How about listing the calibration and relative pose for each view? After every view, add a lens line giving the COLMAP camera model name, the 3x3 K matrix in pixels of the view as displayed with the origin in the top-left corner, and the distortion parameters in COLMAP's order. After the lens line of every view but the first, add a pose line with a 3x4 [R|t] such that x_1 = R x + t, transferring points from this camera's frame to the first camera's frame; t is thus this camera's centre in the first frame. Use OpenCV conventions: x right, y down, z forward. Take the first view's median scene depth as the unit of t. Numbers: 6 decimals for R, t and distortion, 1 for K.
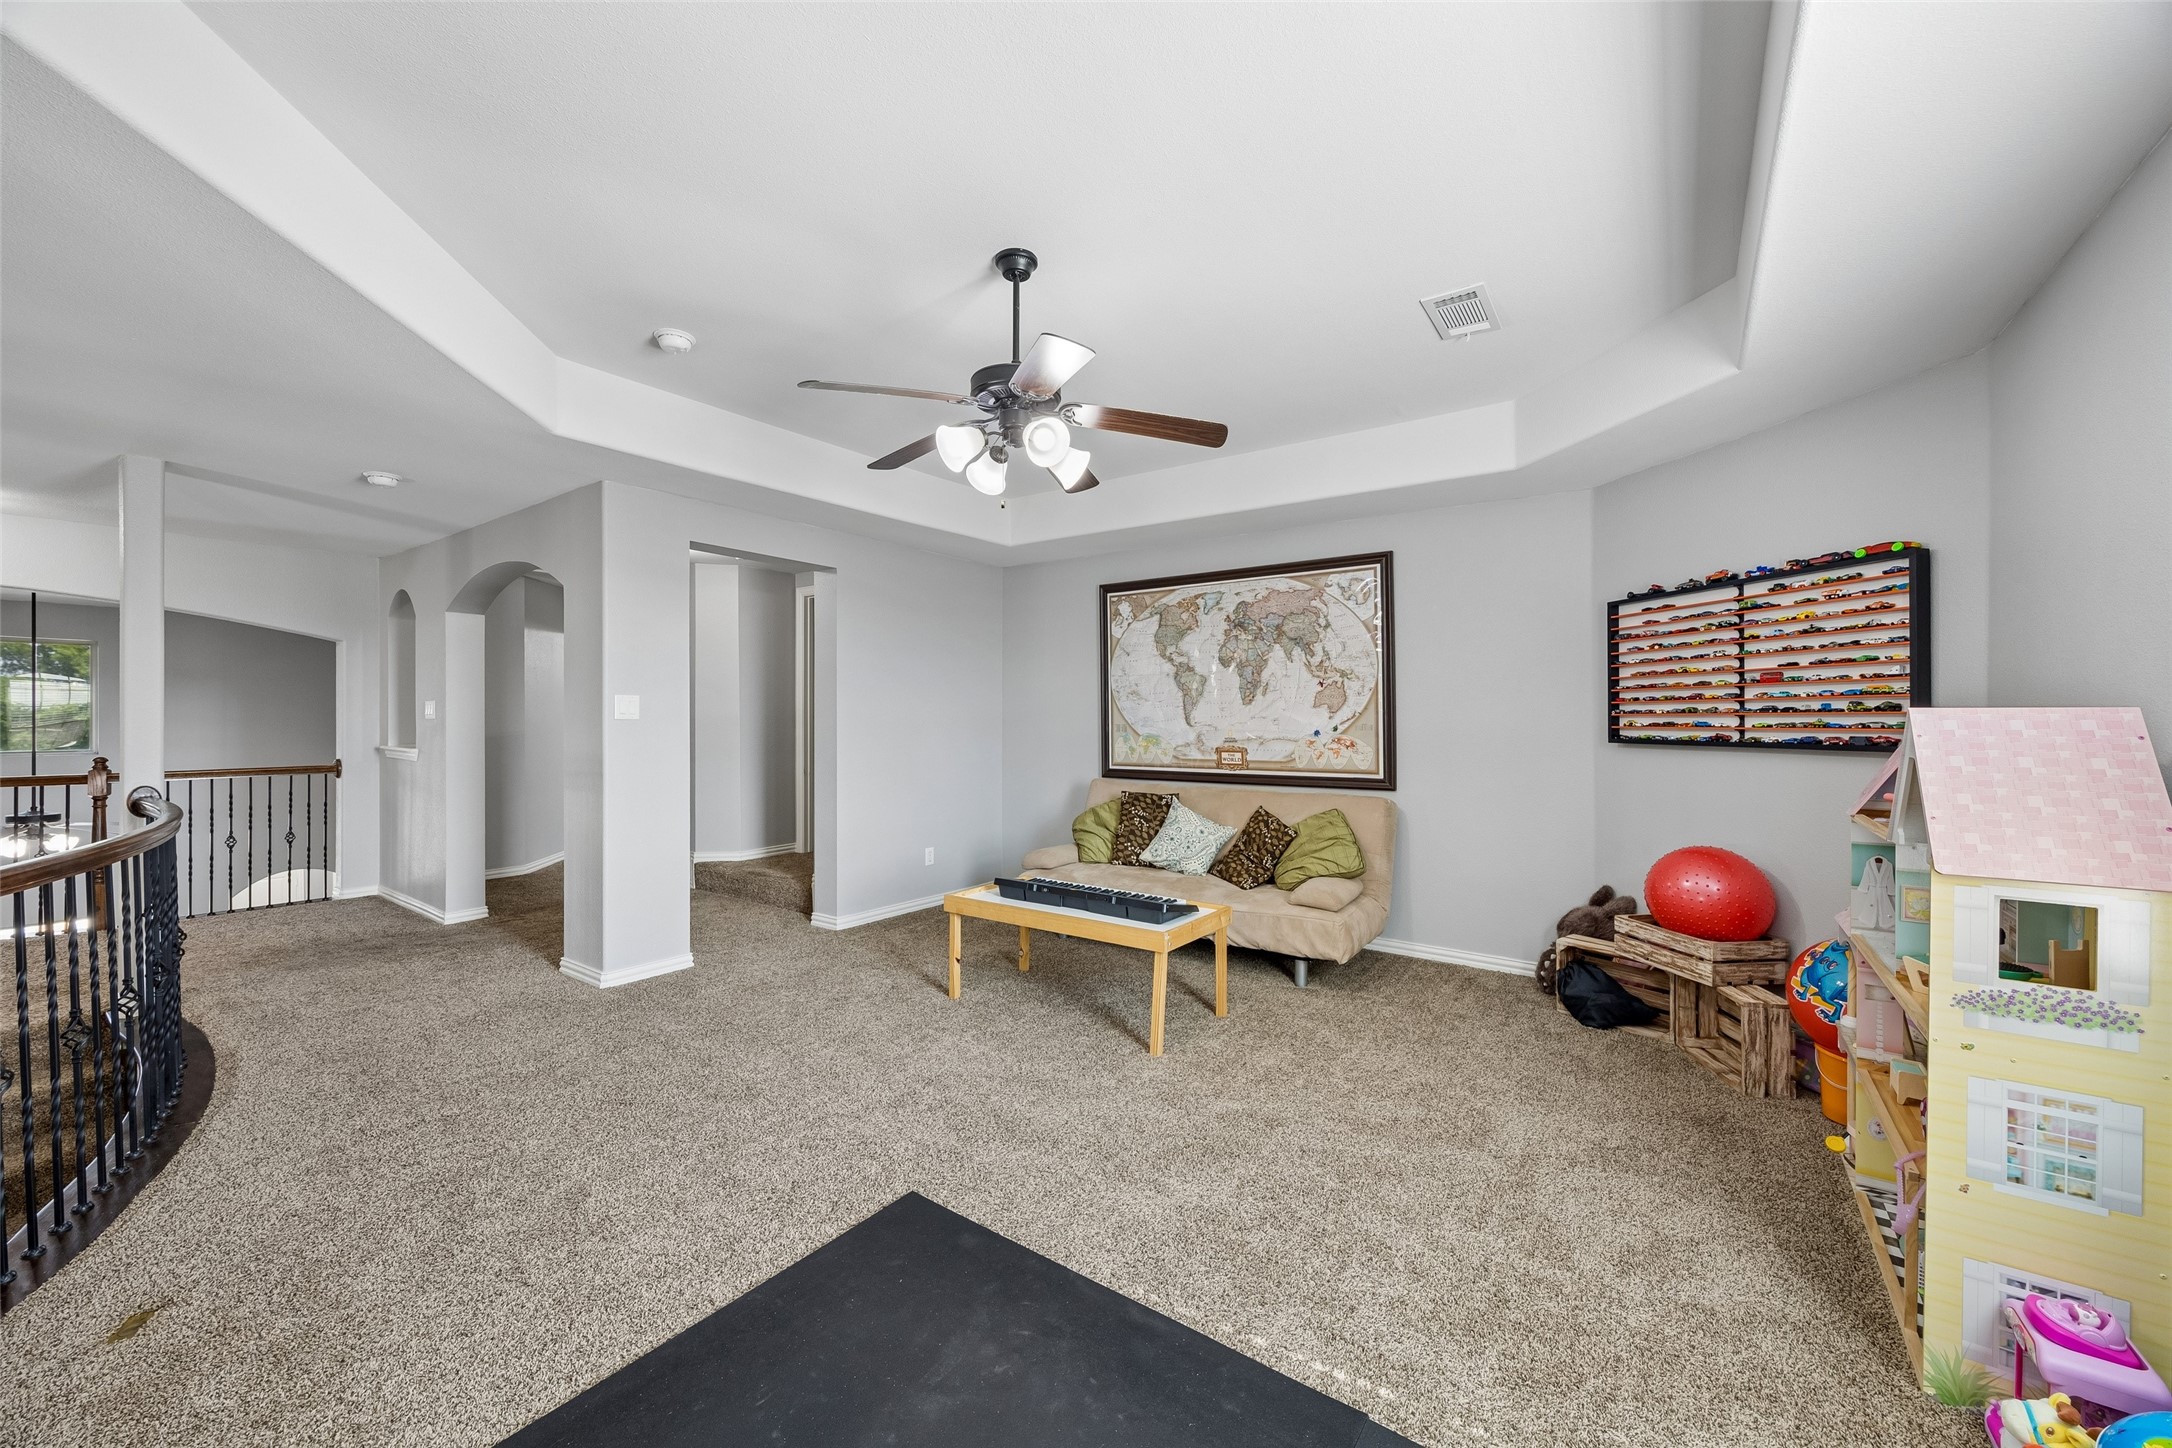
lens RADIAL K [[826.2, 0, 1077.6], [0, 826.2, 718.8], [0, 0, 1]] dist [-0.002025, -0.000742]
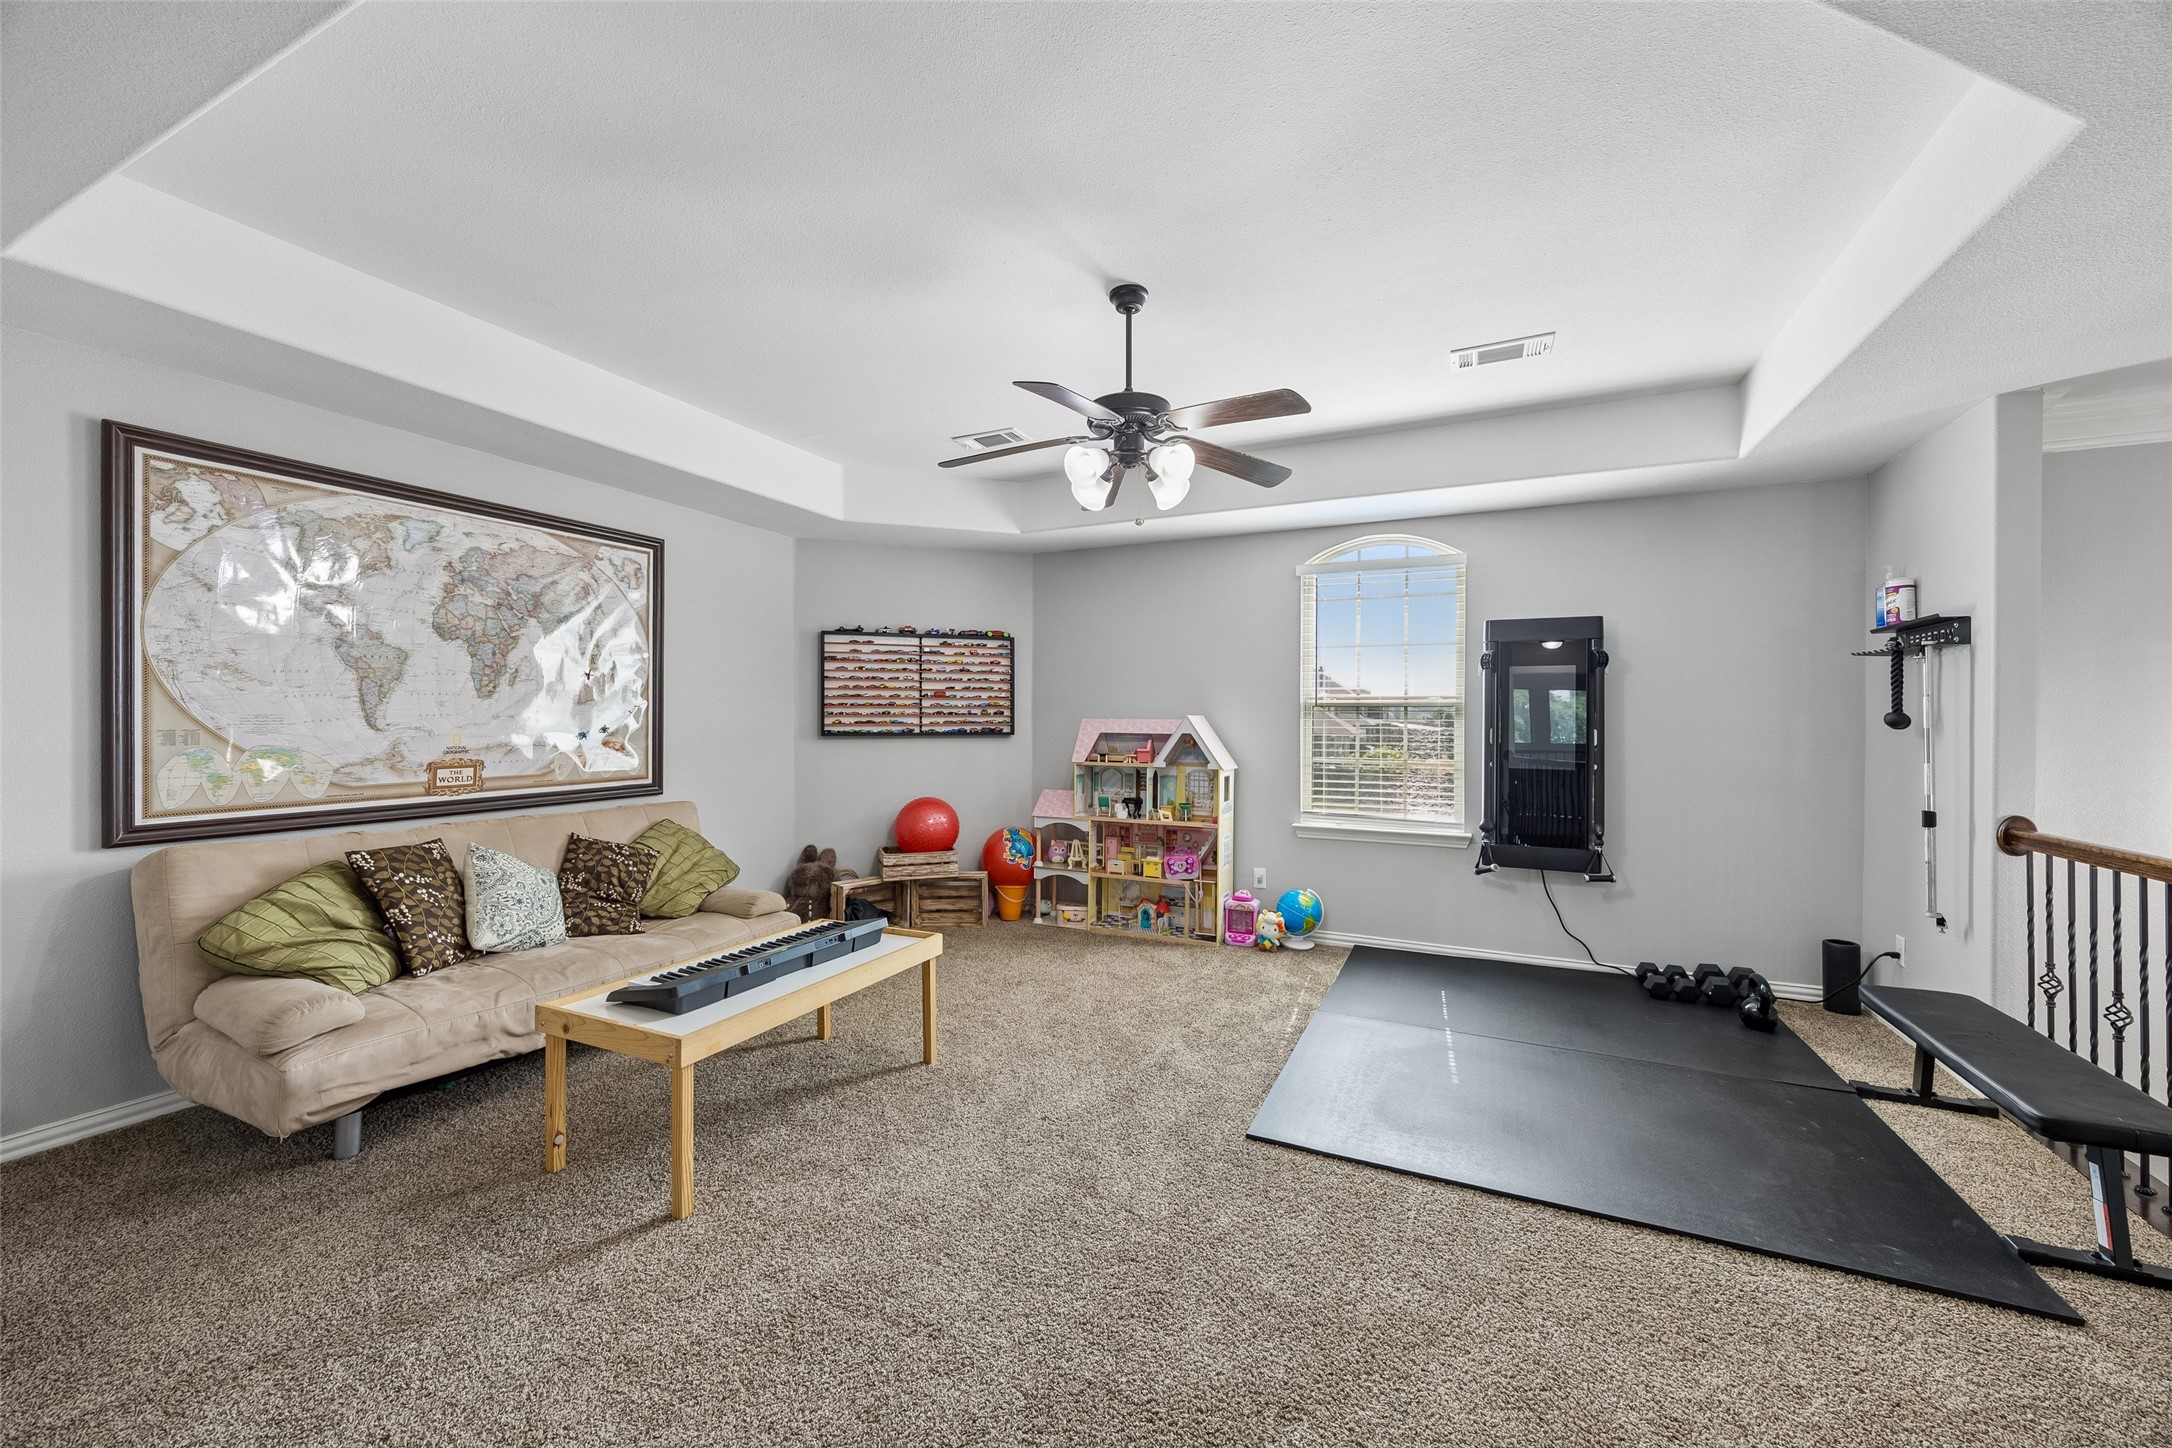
lens RADIAL K [[826.2, 0, 1077.6], [0, 826.2, 718.8], [0, 0, 1]] dist [-0.002025, -0.000742]
pose [[-0.168189, -0.002078, 0.985752, -0.797247], [-0.003124, 0.999994, 0.001575, -0.003027], [-0.985750, -0.002815, -0.168195, 0.881961]]
